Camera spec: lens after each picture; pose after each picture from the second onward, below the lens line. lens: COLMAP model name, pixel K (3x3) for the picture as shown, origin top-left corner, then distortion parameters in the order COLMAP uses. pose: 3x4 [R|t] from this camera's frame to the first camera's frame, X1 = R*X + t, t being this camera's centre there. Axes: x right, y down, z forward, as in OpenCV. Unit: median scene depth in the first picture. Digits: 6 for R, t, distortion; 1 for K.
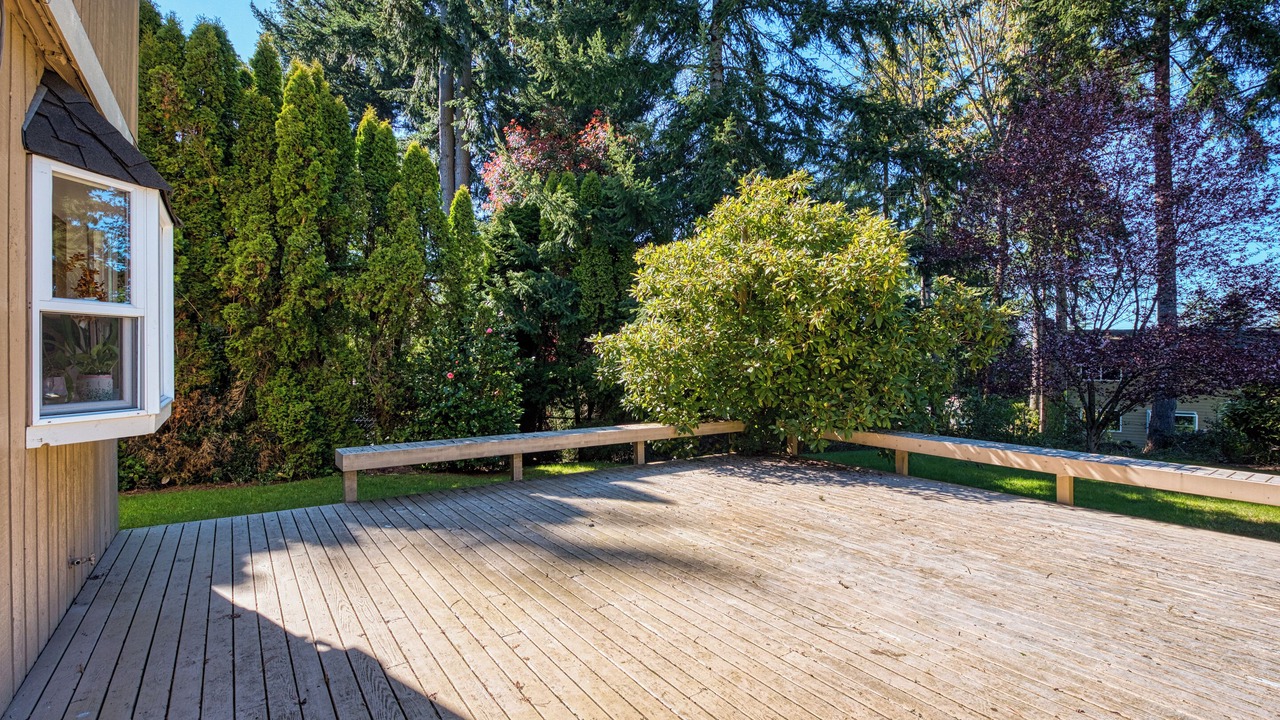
lens RADIAL K [[574.6, 0, 640.2], [0, 574.6, 361.0], [0, 0, 1]] dist [0.003725, -0.000683]
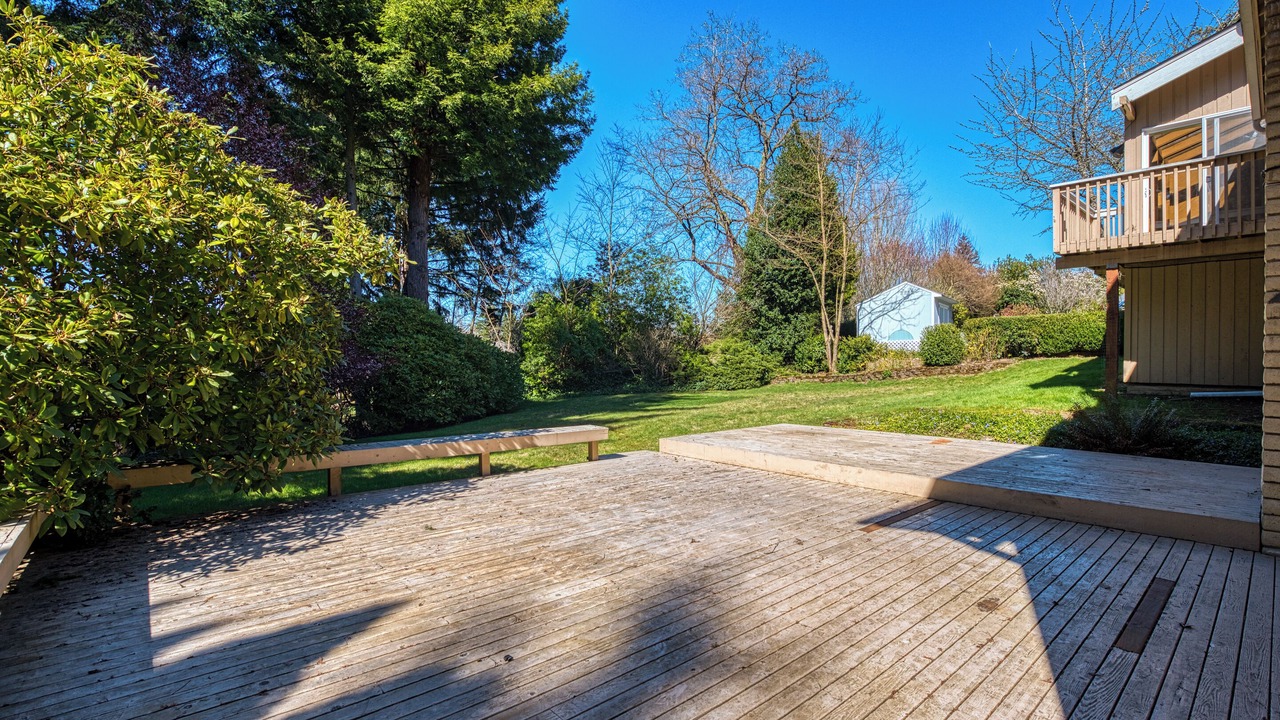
lens RADIAL K [[574.6, 0, 640.5], [0, 574.6, 359.8], [0, 0, 1]] dist [0.003725, -0.000683]
pose [[-0.110296, -0.001166, 0.993898, -0.719549], [-0.000936, 0.999999, 0.001070, -0.013430], [-0.993898, -0.000812, -0.110297, 1.002917]]
